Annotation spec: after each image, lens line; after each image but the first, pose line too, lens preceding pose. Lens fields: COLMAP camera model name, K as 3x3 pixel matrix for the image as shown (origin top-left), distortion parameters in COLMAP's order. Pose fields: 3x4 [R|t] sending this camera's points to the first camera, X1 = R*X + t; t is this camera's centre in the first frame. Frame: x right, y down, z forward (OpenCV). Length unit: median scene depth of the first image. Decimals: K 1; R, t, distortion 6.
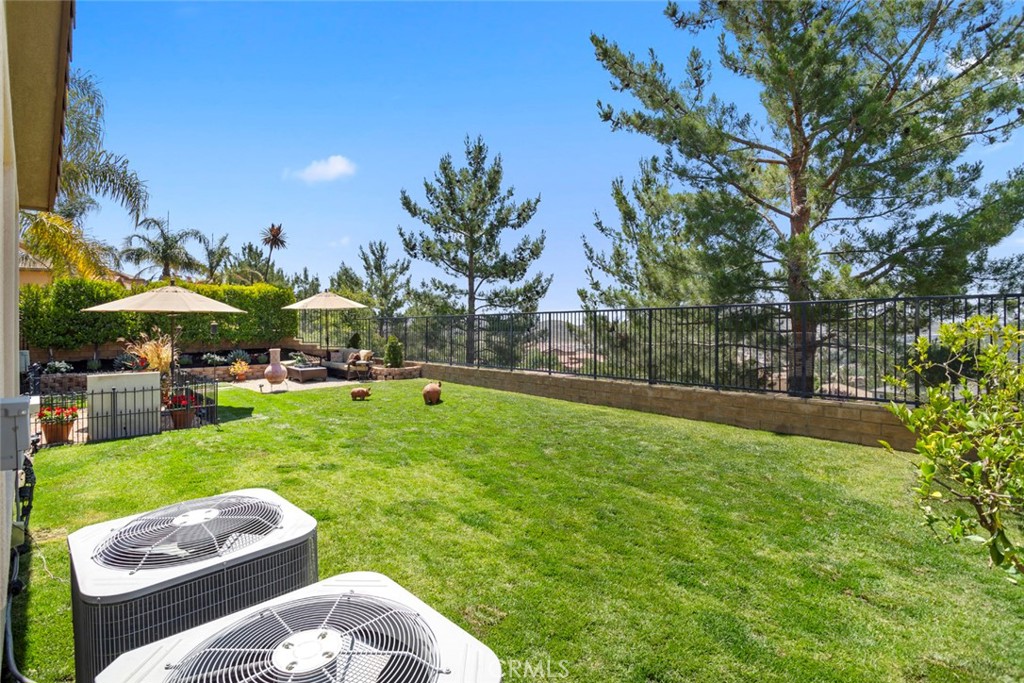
lens RADIAL K [[552.4, 0, 513.7], [0, 552.4, 320.0], [0, 0, 1]] dist [-0.000504, -0.000089]
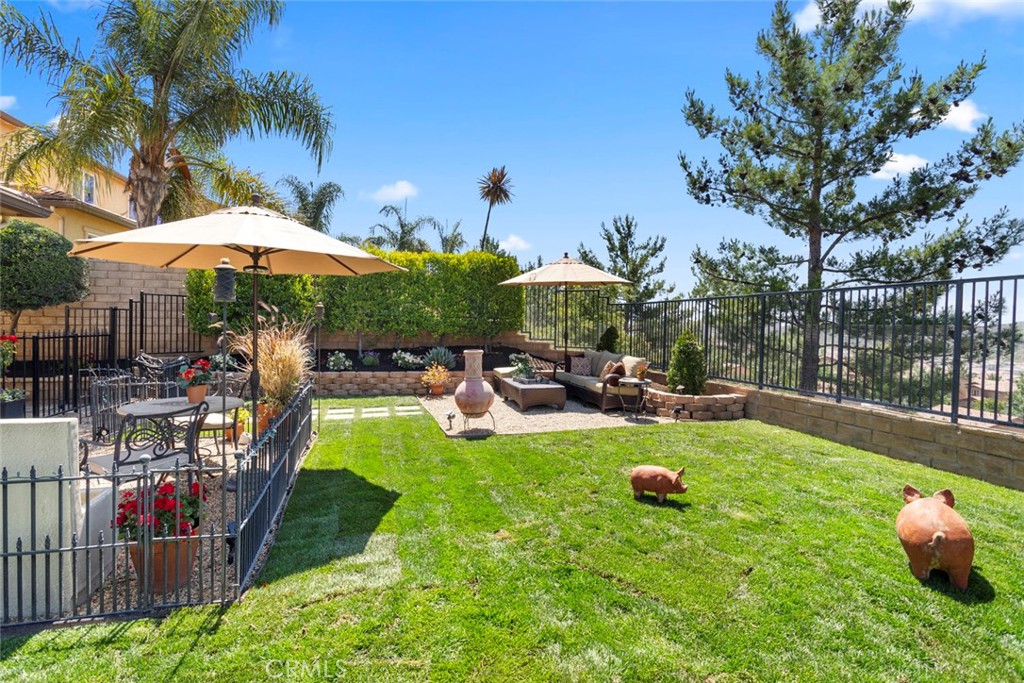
lens RADIAL K [[552.4, 0, 513.7], [0, 552.4, 320.0], [0, 0, 1]] dist [-0.000504, -0.000089]
pose [[0.917218, 0.018750, -0.397944, -0.132516], [-0.018652, 0.999818, 0.004117, 0.014902], [0.397948, 0.003647, 0.917401, 0.373895]]
